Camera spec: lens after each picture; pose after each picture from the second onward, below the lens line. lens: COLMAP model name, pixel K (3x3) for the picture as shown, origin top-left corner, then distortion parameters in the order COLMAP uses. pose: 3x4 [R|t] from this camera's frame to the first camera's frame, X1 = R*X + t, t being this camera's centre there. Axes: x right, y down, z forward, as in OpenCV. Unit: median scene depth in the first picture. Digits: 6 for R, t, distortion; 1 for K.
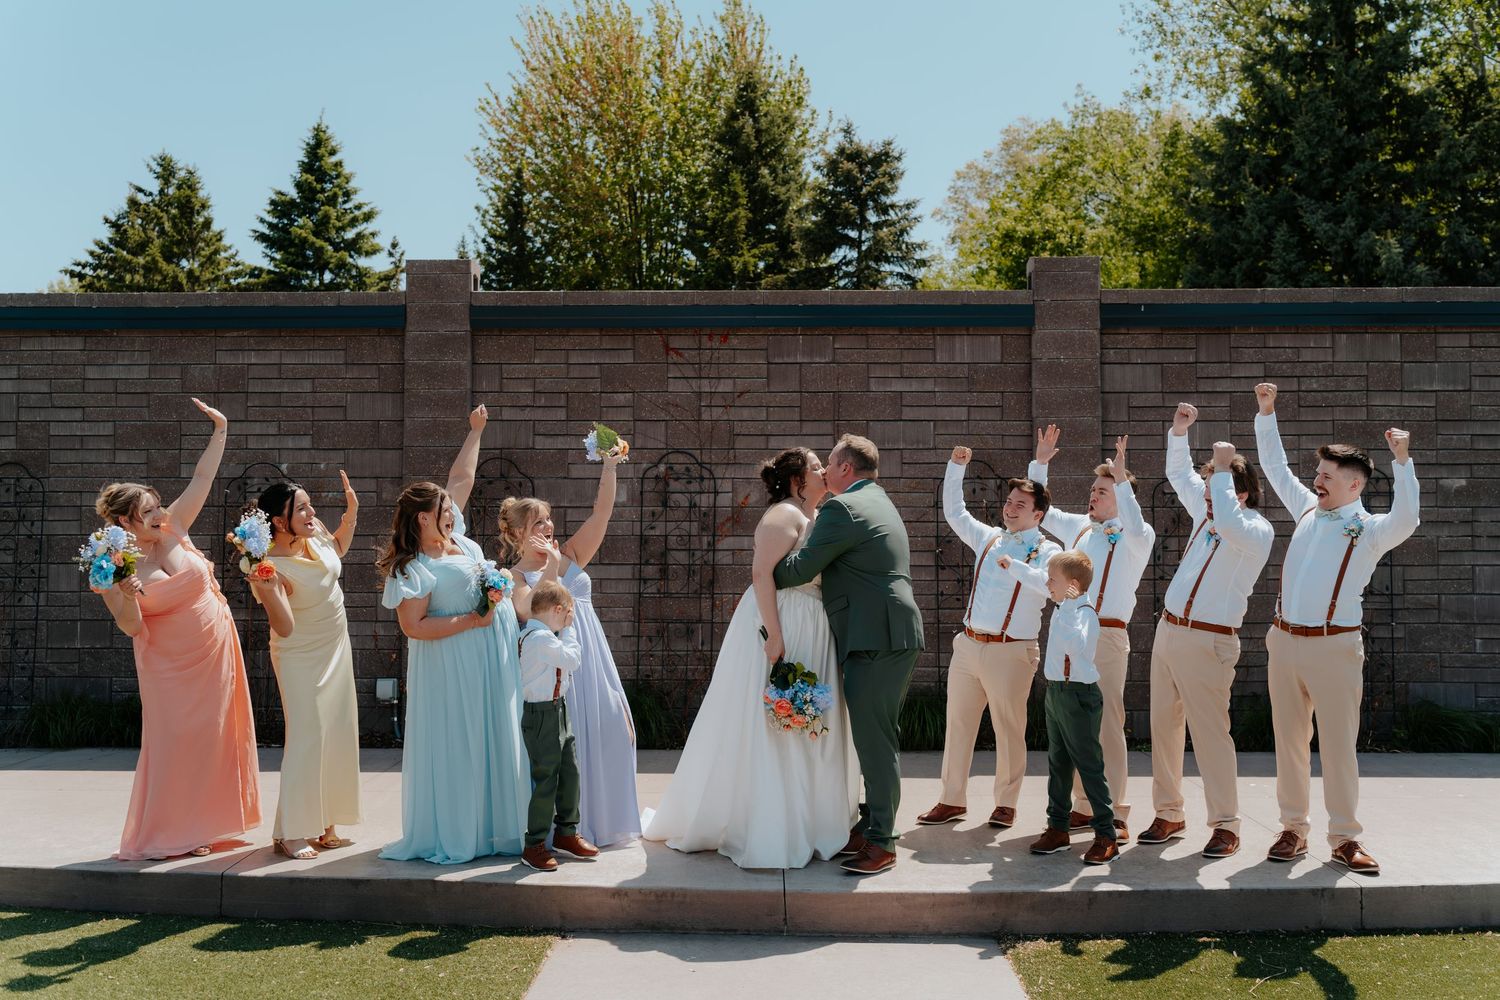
lens RADIAL K [[1570.9, 0, 748.4], [0, 1570.9, 491.1], [0, 0, 1]] dist [0.008058, -0.011877]
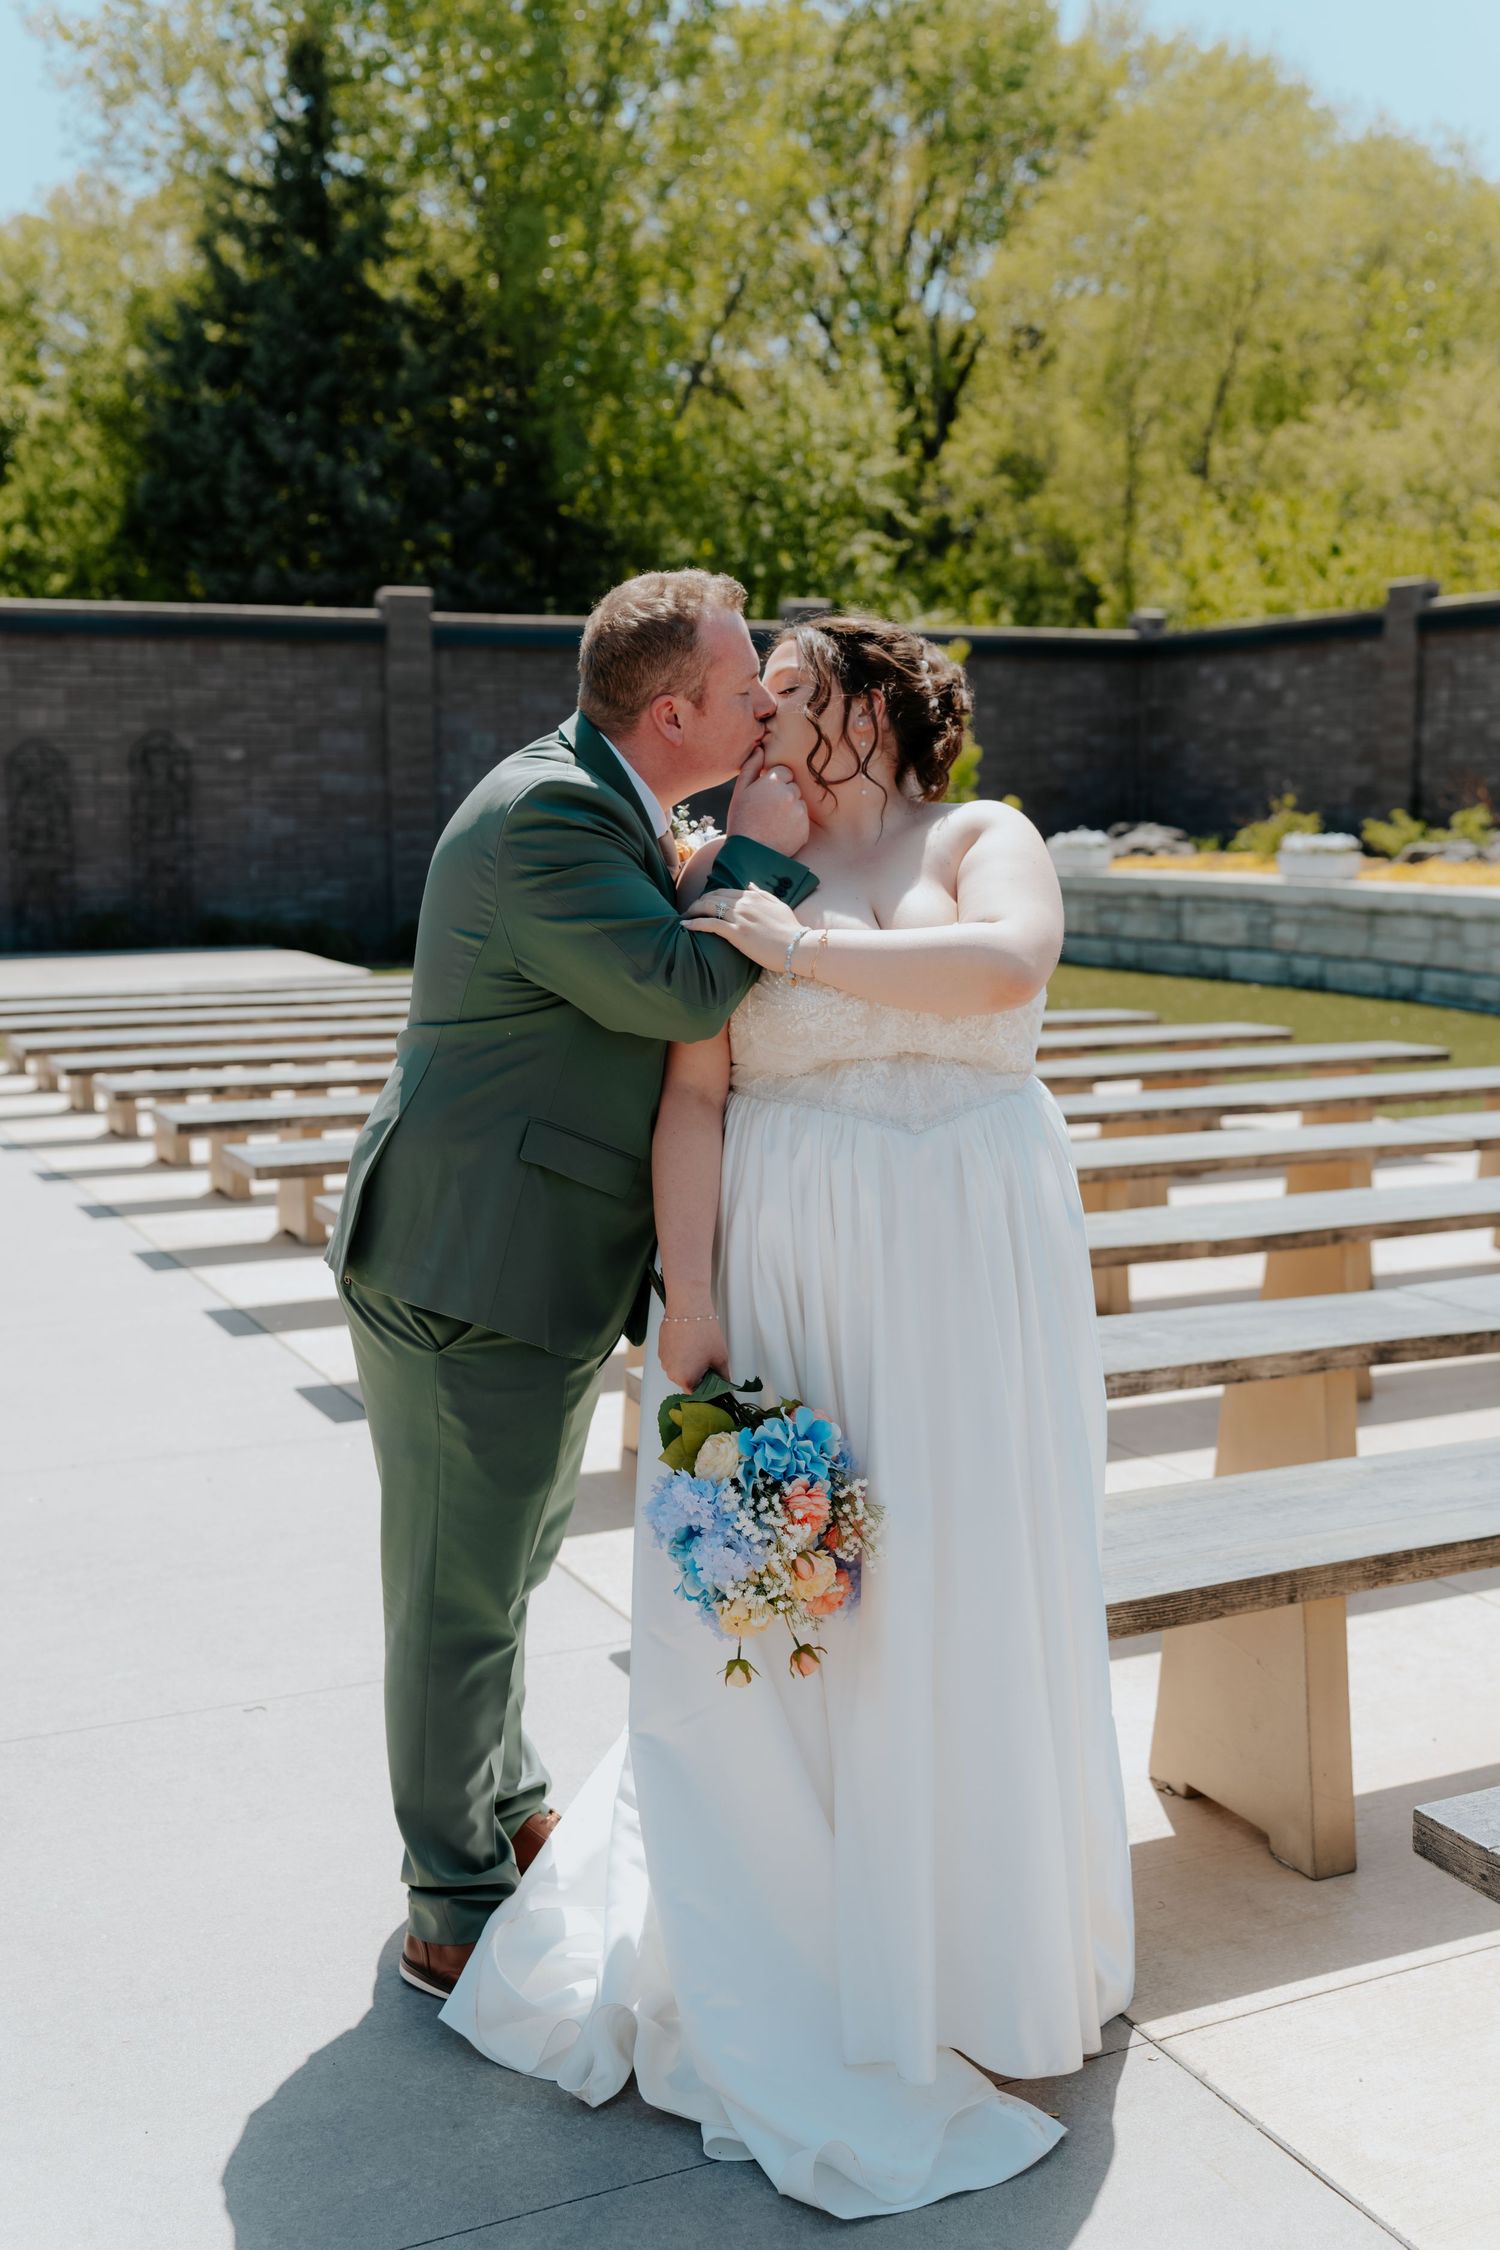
lens RADIAL K [[2356.3, 0, 756.8], [0, 2356.3, 1129.6], [0, 0, 1]] dist [0.008058, -0.011877]
pose [[0.887551, -0.070367, 0.455303, -0.103199], [-0.007951, 0.985780, 0.167852, -0.030581], [-0.460640, -0.152597, 0.874371, -1.024762]]
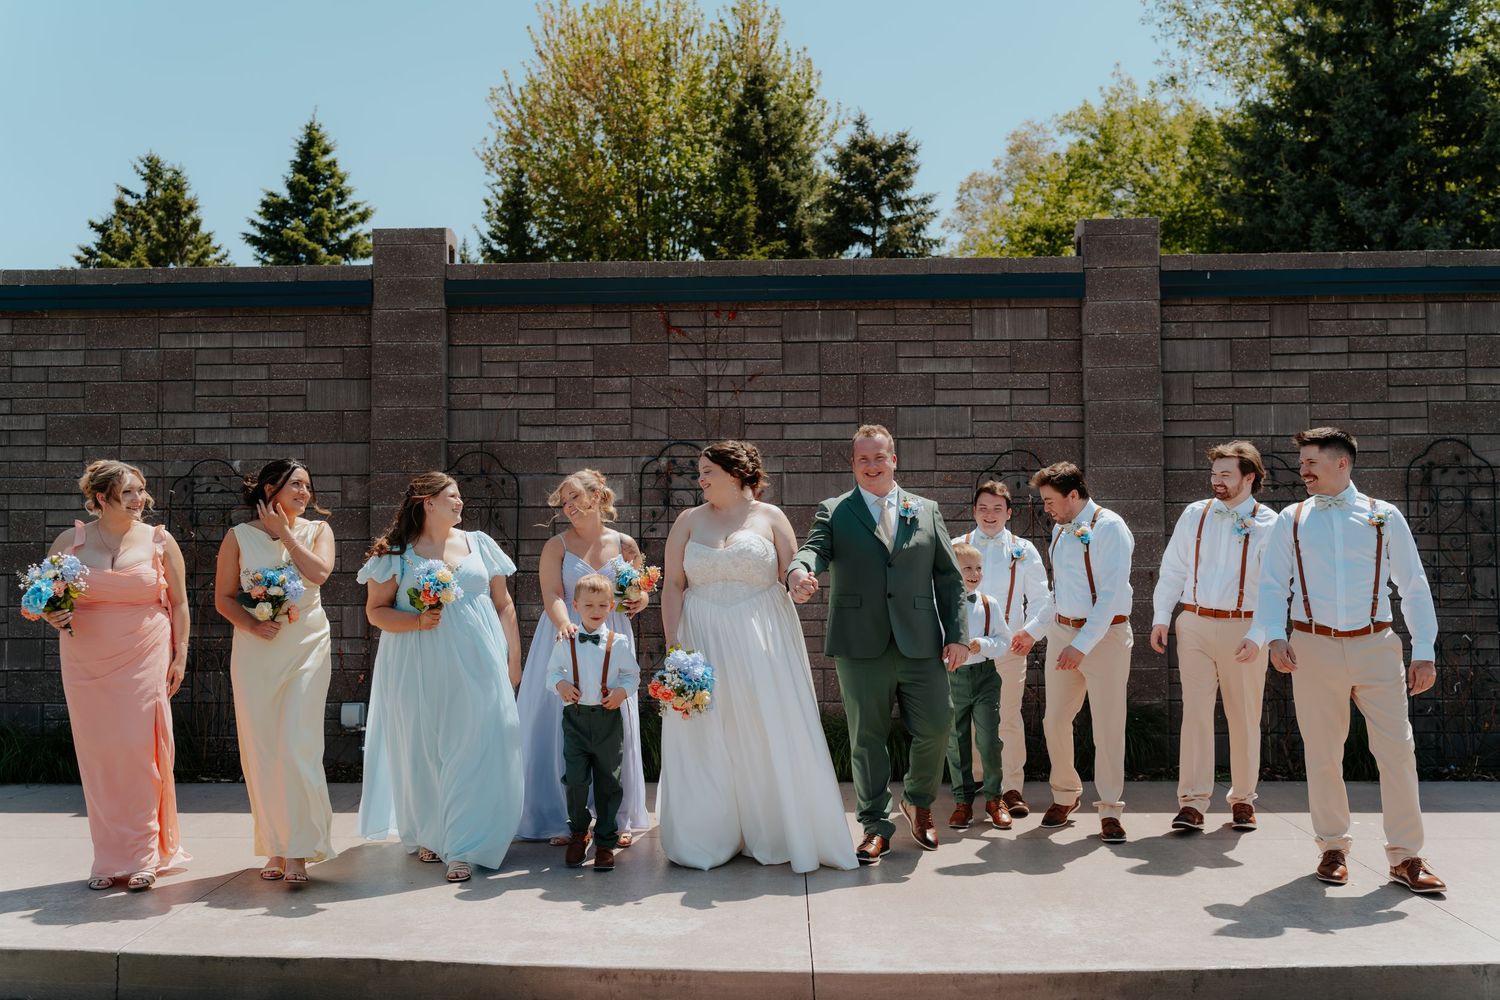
lens RADIAL K [[1570.9, 0, 748.4], [0, 1570.9, 491.1], [0, 0, 1]] dist [0.008058, -0.011877]
pose [[0.999948, -0.007704, -0.006638, -0.001575], [0.007646, 0.999933, -0.008653, 0.009589], [0.006705, 0.008602, 0.999941, 0.116544]]
